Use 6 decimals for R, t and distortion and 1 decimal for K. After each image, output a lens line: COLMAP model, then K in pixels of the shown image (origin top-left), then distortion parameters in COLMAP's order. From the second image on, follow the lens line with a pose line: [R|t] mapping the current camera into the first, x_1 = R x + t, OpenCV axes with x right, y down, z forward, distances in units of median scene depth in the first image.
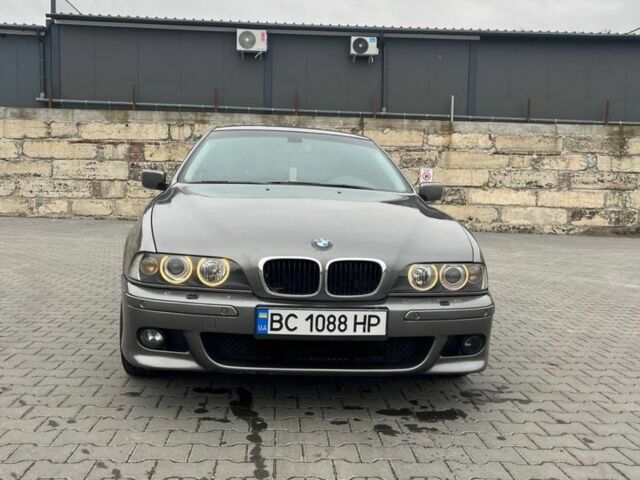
lens RADIAL K [[651.6, 0, 329.8], [0, 651.6, 239.5], [0, 0, 1]] dist [0.033073, 0.000000]
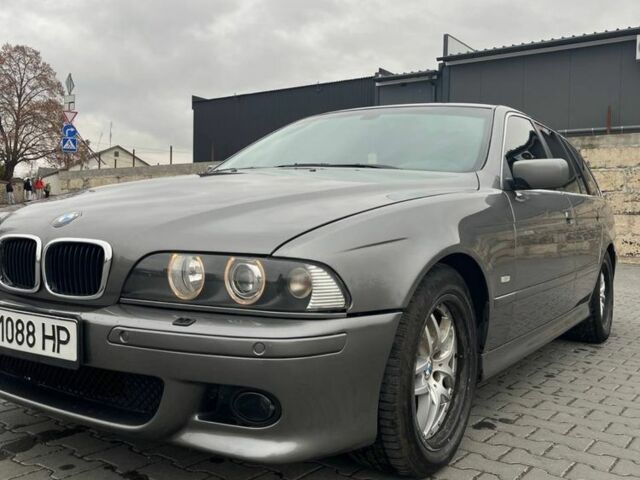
lens RADIAL K [[651.6, 0, 318.5], [0, 651.6, 236.4], [0, 0, 1]] dist [0.033073, 0.000000]
pose [[0.762637, 0.004857, -0.646809, 0.100329], [-0.051884, 0.997209, -0.053687, 0.007604], [0.644743, 0.074503, 0.760760, 0.101305]]
